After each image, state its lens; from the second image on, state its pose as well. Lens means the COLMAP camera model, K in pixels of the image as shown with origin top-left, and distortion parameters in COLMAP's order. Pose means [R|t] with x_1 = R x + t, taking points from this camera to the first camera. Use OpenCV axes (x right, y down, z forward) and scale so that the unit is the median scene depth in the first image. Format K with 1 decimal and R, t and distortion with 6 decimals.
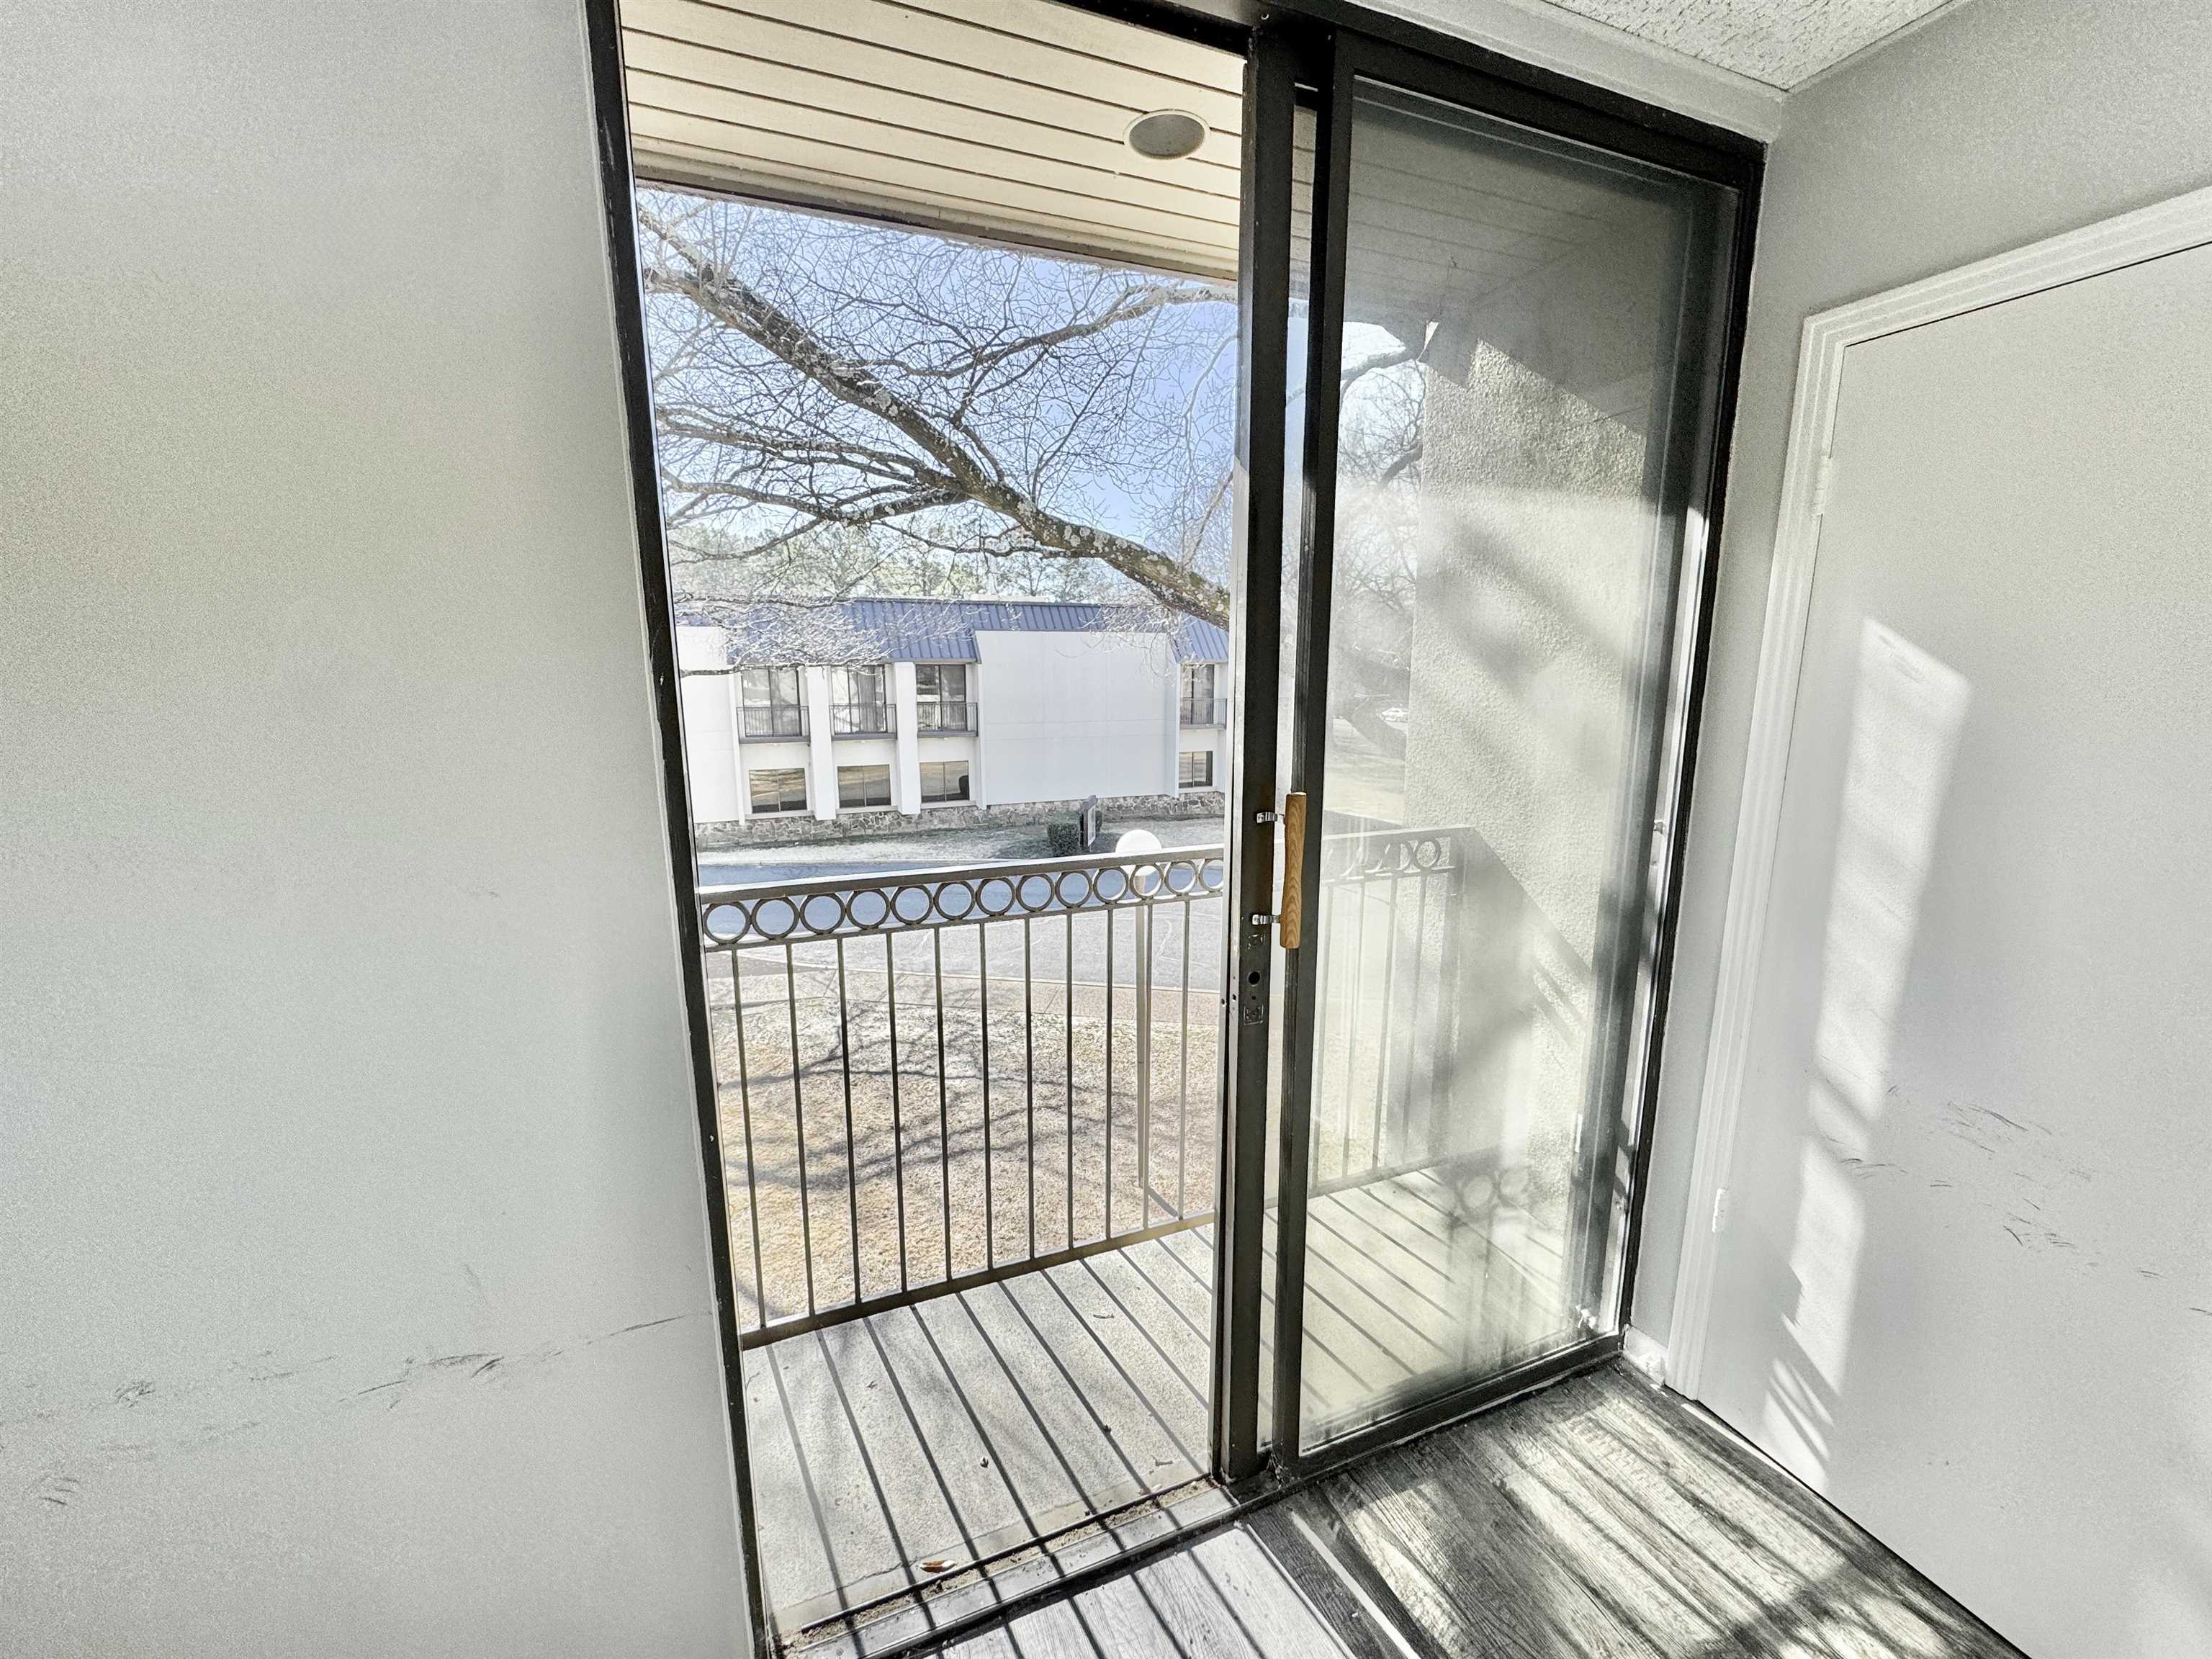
lens RADIAL K [[881.0, 0, 1099.3], [0, 881.0, 823.9], [0, 0, 1]] dist [-0.002101, 0.000378]
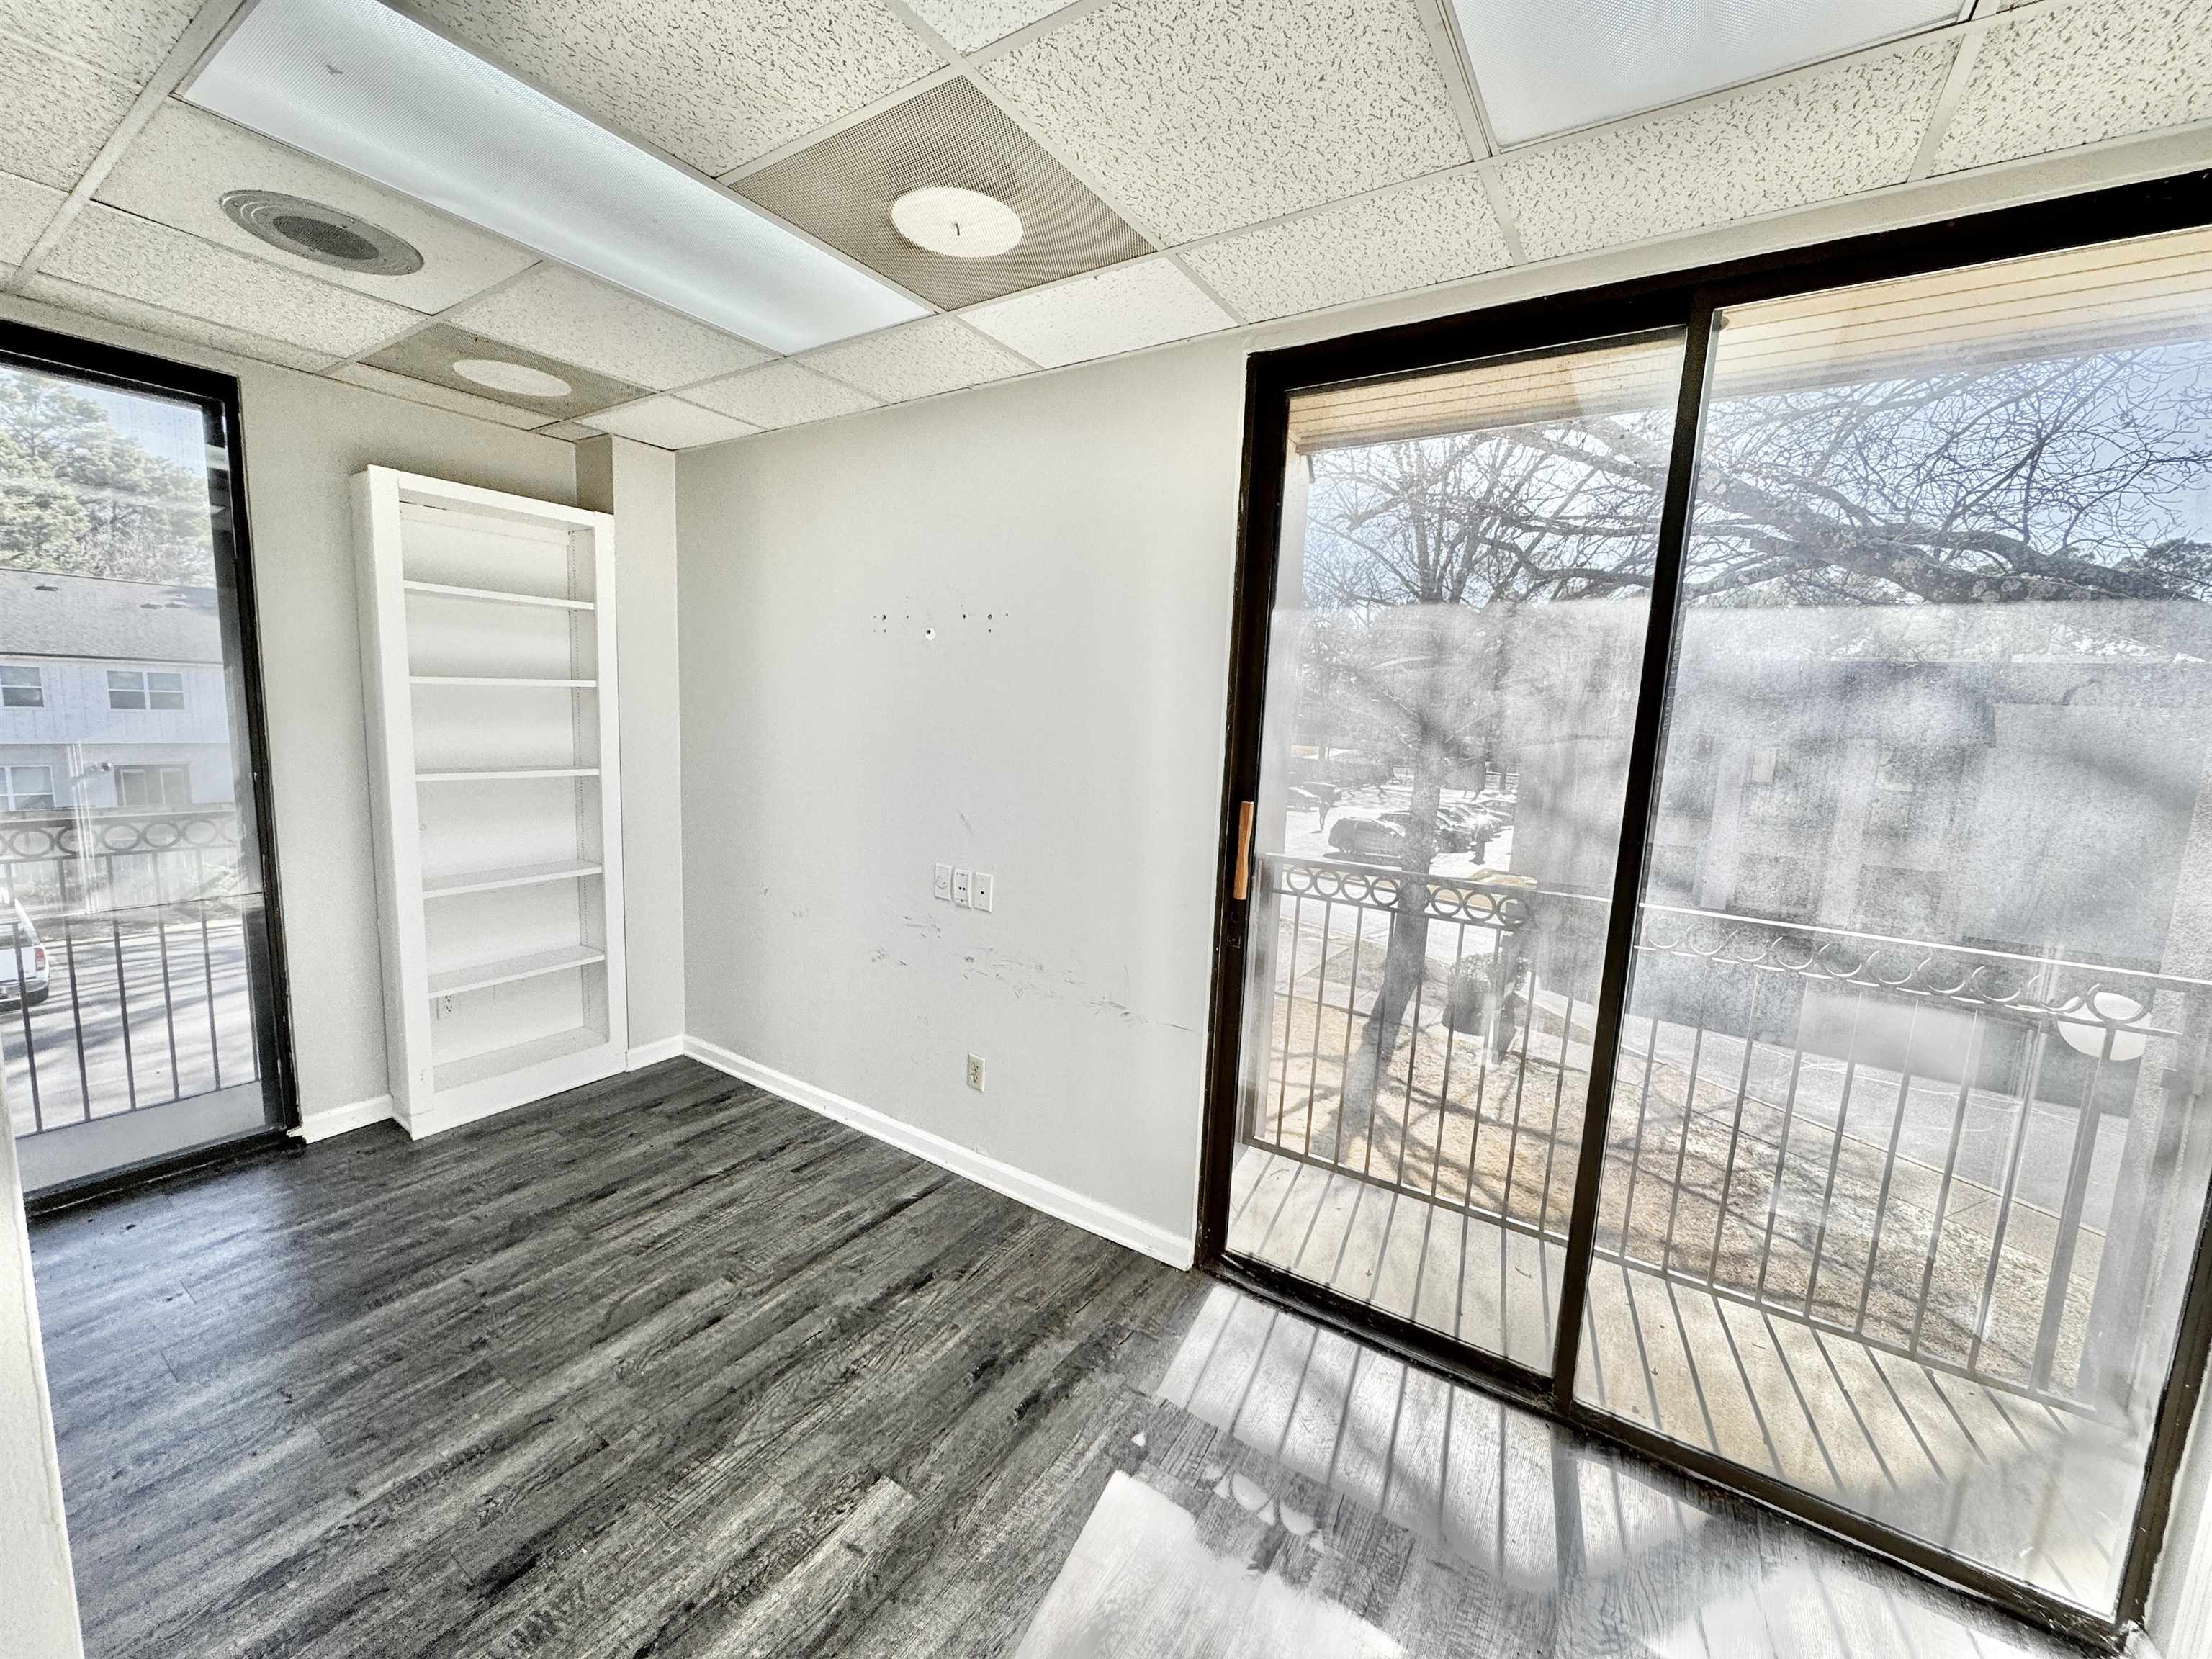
lens RADIAL K [[881.0, 0, 1107.3], [0, 881.0, 825.9], [0, 0, 1]] dist [-0.002101, 0.000378]
pose [[0.568134, 0.137375, -0.811389, 0.764942], [-0.193487, 0.980627, 0.030550, 0.047216], [0.799867, 0.139637, 0.583708, -0.318777]]
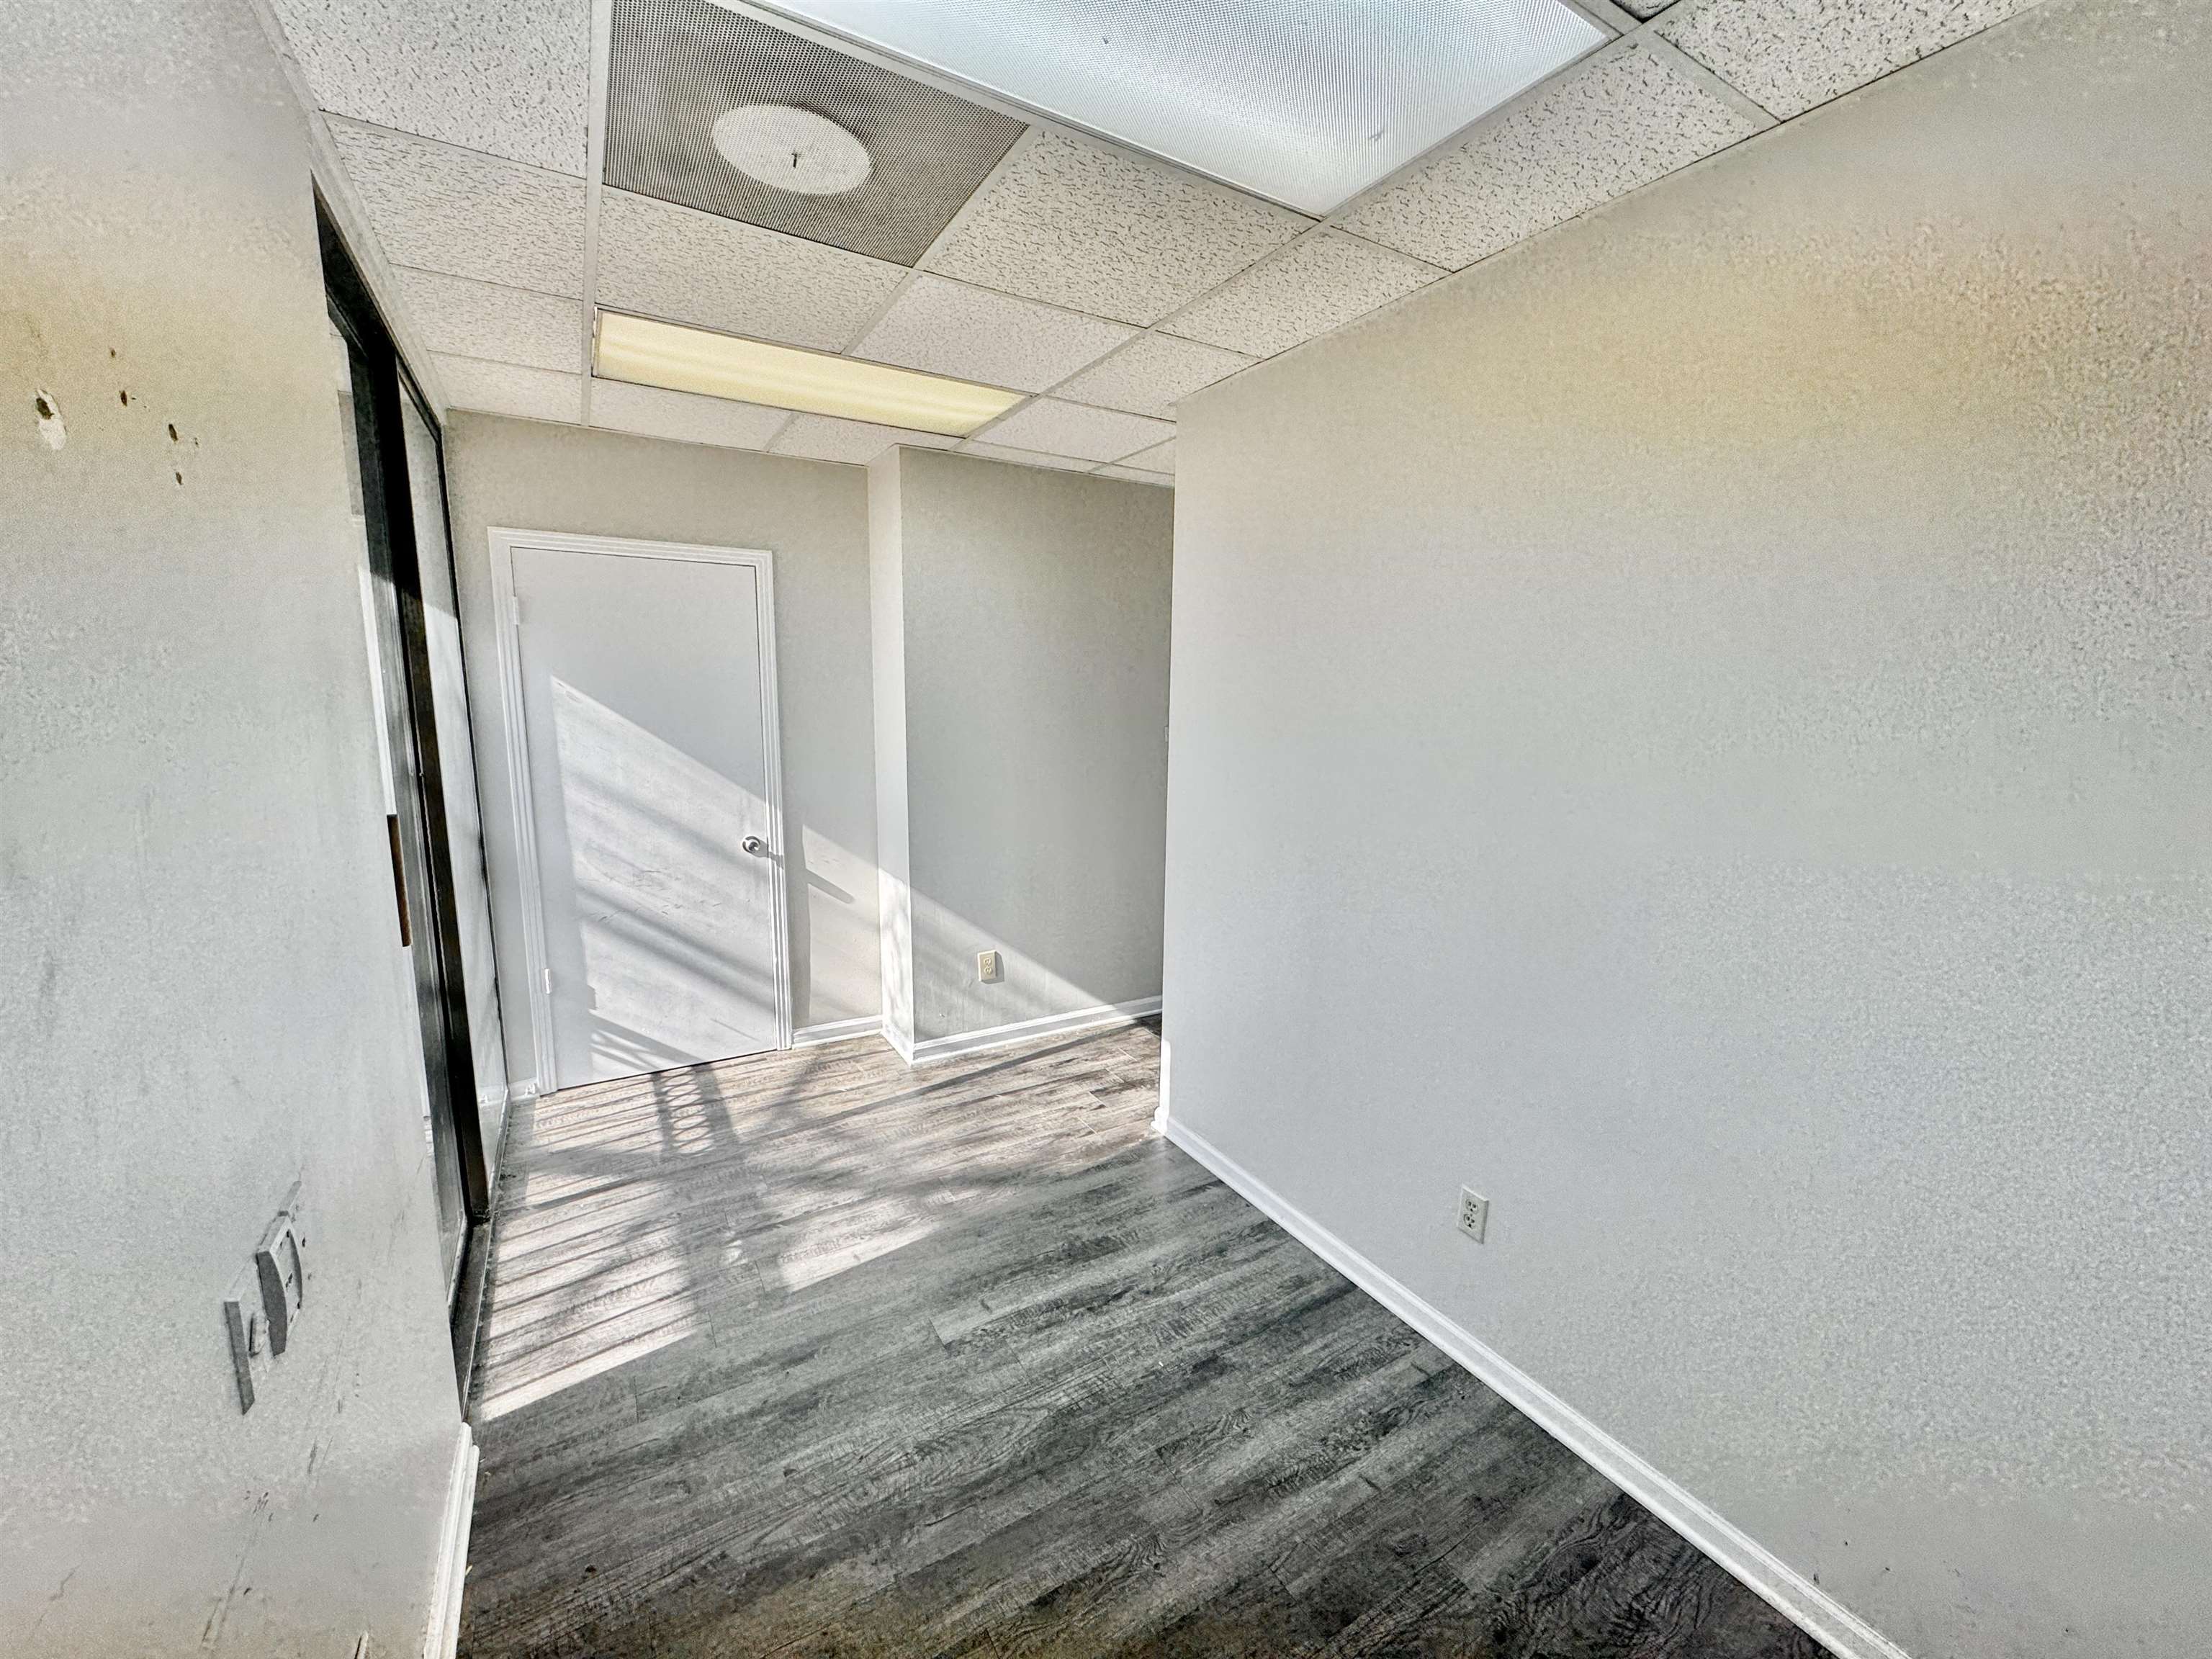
lens RADIAL K [[881.0, 0, 1107.7], [0, 881.0, 822.2], [0, 0, 1]] dist [-0.002101, 0.000378]
pose [[-0.151633, -0.145833, 0.977620, -1.428464], [0.165440, 0.971359, 0.170560, -0.020560], [-0.974493, 0.187600, -0.123164, -0.007744]]
